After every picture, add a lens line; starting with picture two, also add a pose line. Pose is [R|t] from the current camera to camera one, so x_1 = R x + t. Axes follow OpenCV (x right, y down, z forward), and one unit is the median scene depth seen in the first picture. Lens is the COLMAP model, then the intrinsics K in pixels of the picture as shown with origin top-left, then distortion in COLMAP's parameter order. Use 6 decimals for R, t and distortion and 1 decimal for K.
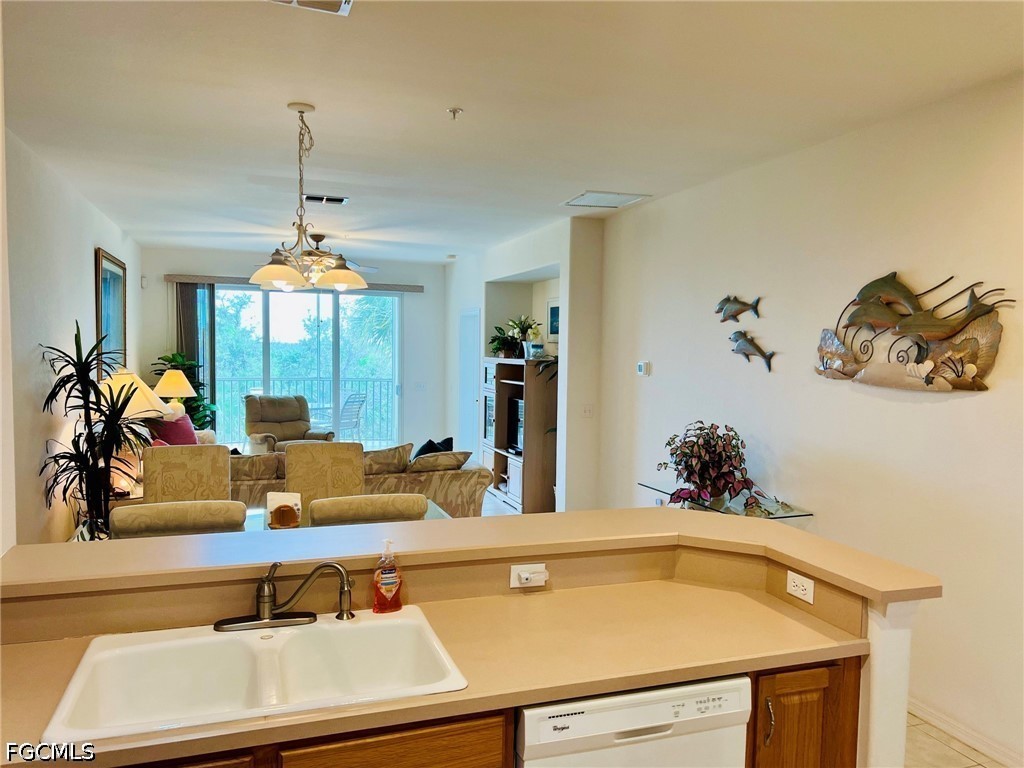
lens RADIAL K [[764.0, 0, 526.6], [0, 764.0, 390.4], [0, 0, 1]] dist [0.076713, -0.114526]
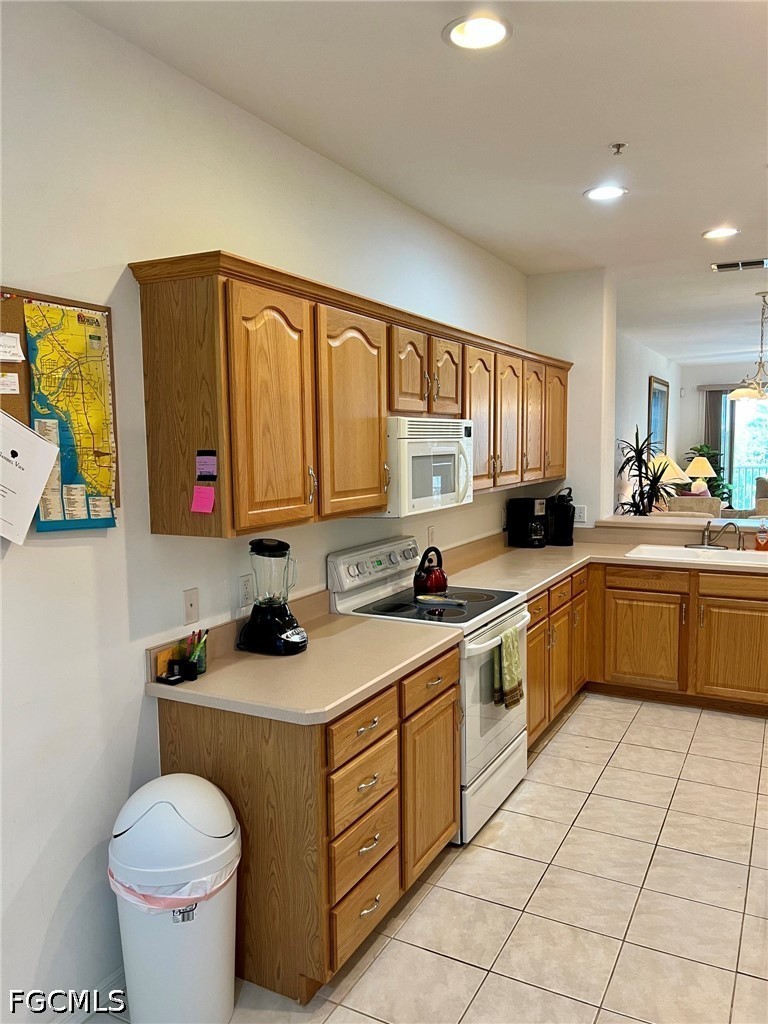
lens RADIAL K [[773.3, 0, 384.0], [0, 773.3, 512.0], [0, 0, 1]] dist [0.083353, -0.076696]
pose [[0.672095, 0.042085, -0.739268, 0.271298], [-0.018898, 0.999033, 0.039691, 0.037096], [0.740224, -0.012705, 0.672240, -0.478638]]
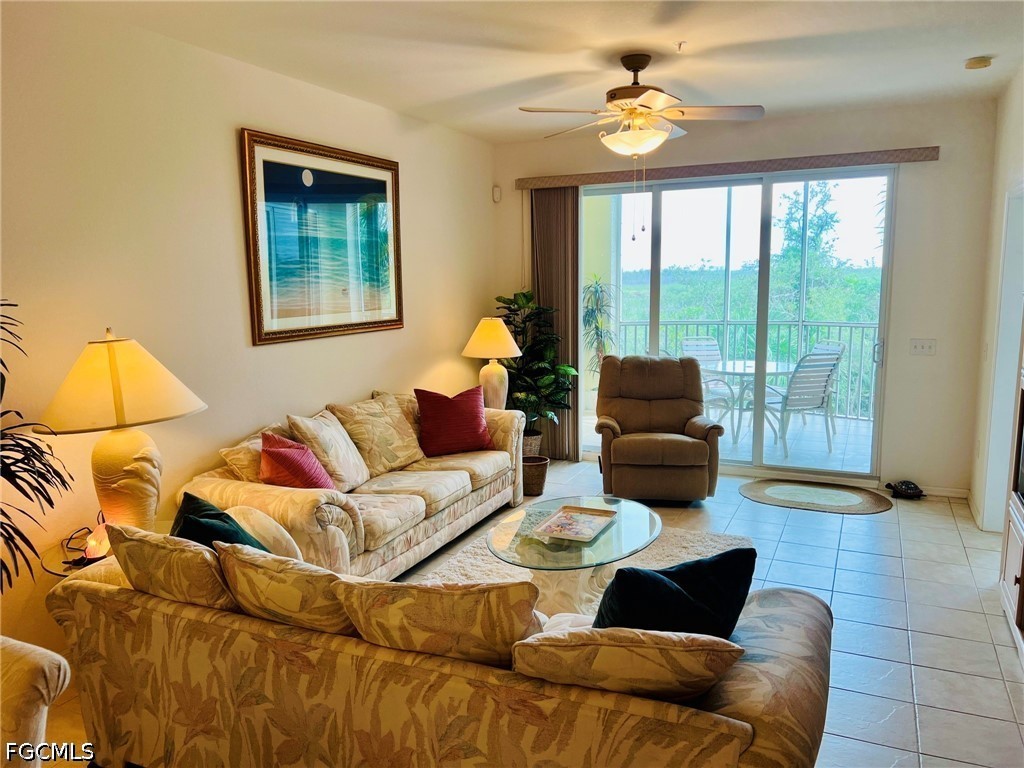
lens RADIAL K [[765.0, 0, 514.7], [0, 765.0, 390.3], [0, 0, 1]] dist [0.059426, -0.068865]
pose [[0.706234, 0.081047, -0.703324, 0.063276], [-0.015215, 0.994934, 0.099373, -0.042352], [0.707815, -0.059480, 0.703889, 0.758858]]
